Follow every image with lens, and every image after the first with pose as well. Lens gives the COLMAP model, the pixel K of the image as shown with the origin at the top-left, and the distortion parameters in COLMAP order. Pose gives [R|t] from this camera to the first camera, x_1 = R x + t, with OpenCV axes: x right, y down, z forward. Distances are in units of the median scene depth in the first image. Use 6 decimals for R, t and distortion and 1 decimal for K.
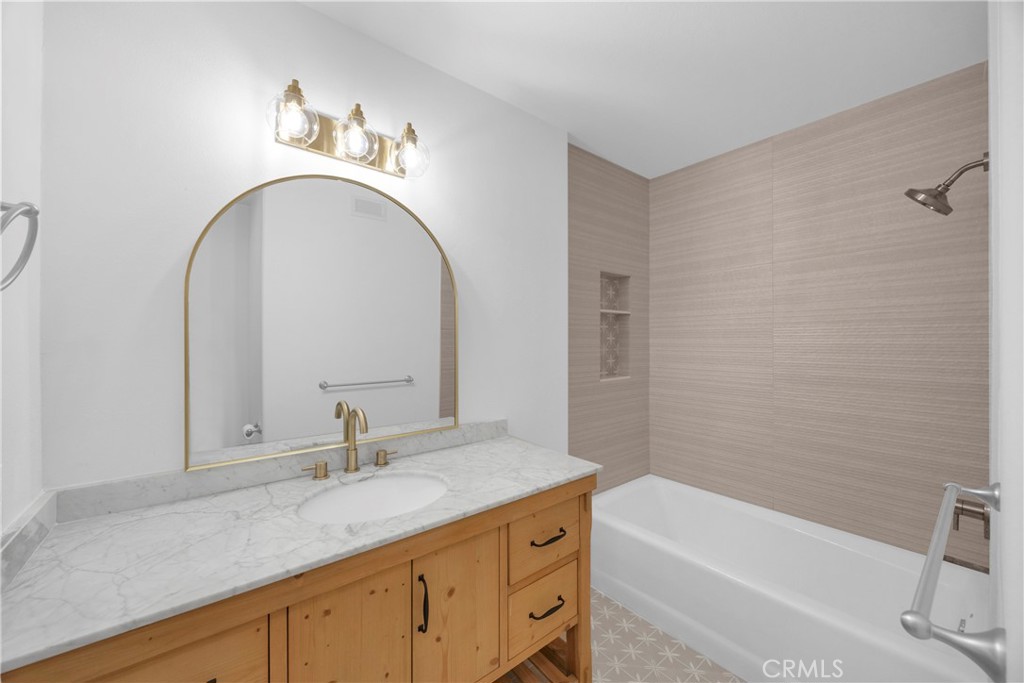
lens RADIAL K [[384.9, 0, 510.2], [0, 384.9, 339.2], [0, 0, 1]] dist [-0.003421, 0.000044]
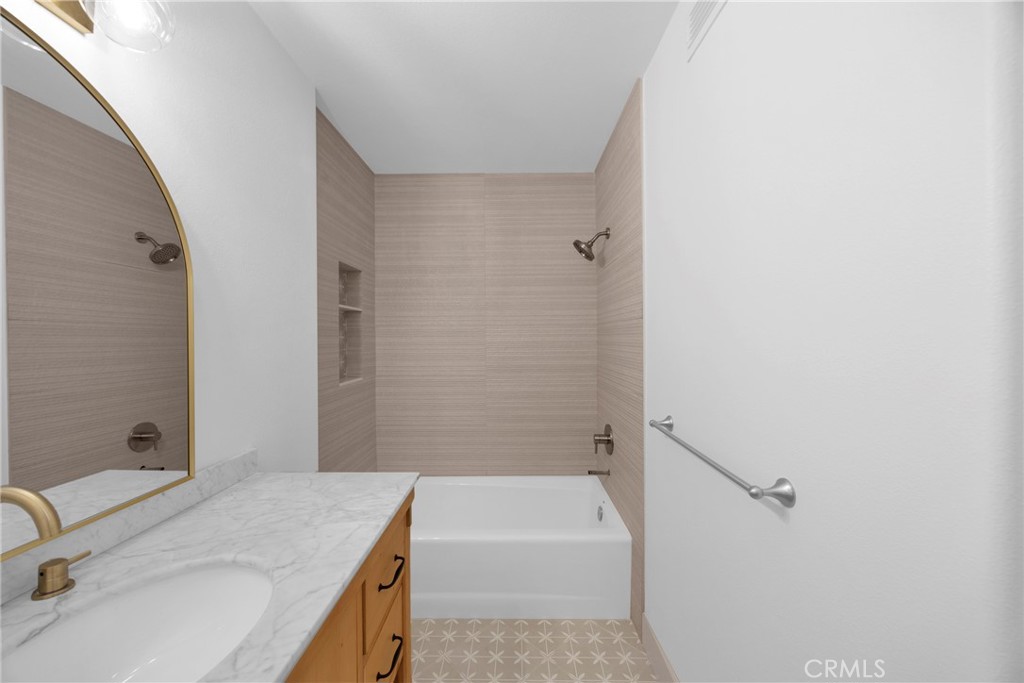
lens RADIAL K [[384.9, 0, 511.5], [0, 384.9, 340.0], [0, 0, 1]] dist [-0.003421, 0.000044]
pose [[0.635325, -0.005779, 0.772223, -0.258781], [0.002983, 0.999983, 0.005029, 0.001574], [-0.772239, -0.000892, 0.635331, 0.176494]]
